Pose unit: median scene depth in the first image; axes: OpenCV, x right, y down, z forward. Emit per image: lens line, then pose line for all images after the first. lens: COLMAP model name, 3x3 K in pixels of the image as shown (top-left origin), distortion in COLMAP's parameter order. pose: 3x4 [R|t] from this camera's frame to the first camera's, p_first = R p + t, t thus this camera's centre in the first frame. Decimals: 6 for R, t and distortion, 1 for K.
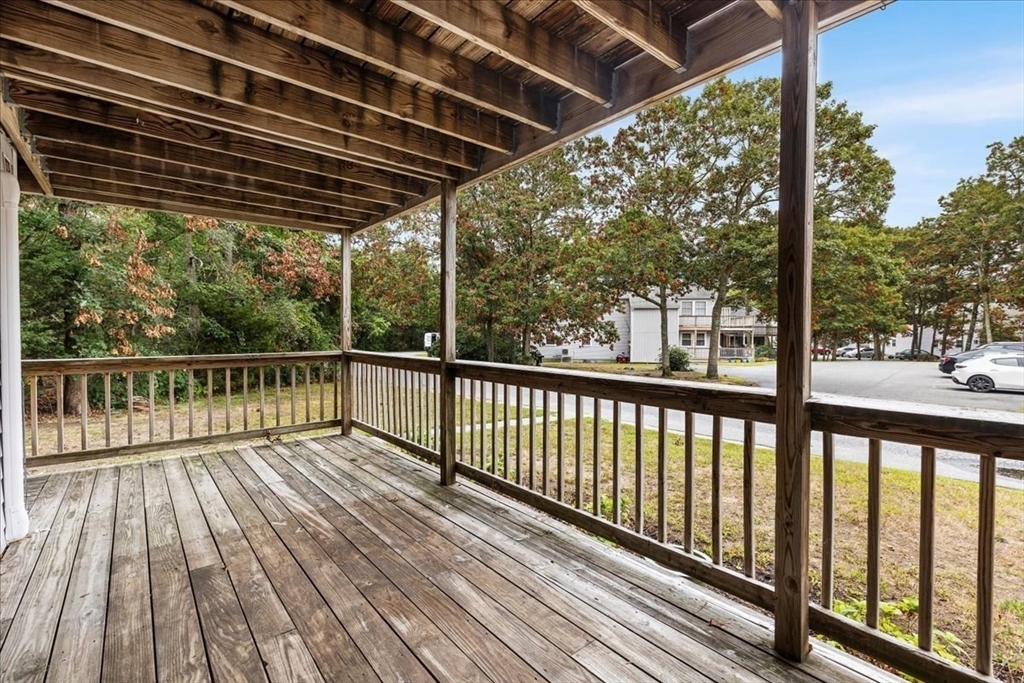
lens RADIAL K [[473.2, 0, 506.1], [0, 473.2, 336.2], [0, 0, 1]] dist [0.000132, -0.000464]
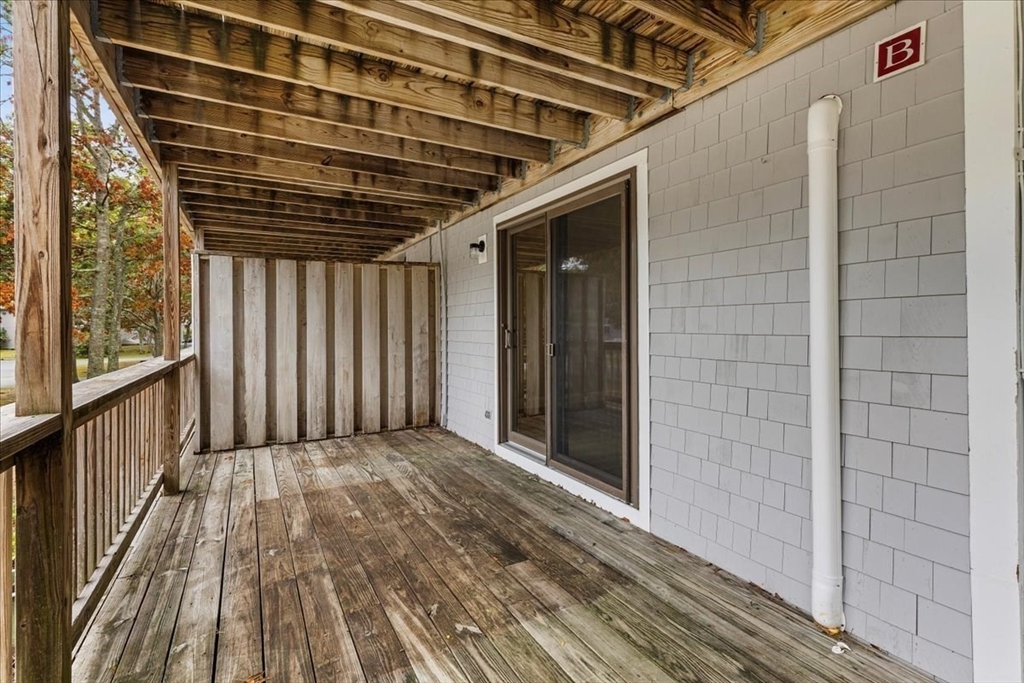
lens RADIAL K [[473.2, 0, 506.1], [0, 473.2, 336.2], [0, 0, 1]] dist [0.000132, -0.000464]
pose [[-0.985146, -0.001009, 0.171713, -0.730037], [0.004231, 0.999537, 0.030147, -0.012615], [-0.171664, 0.030426, -0.984686, 1.826749]]
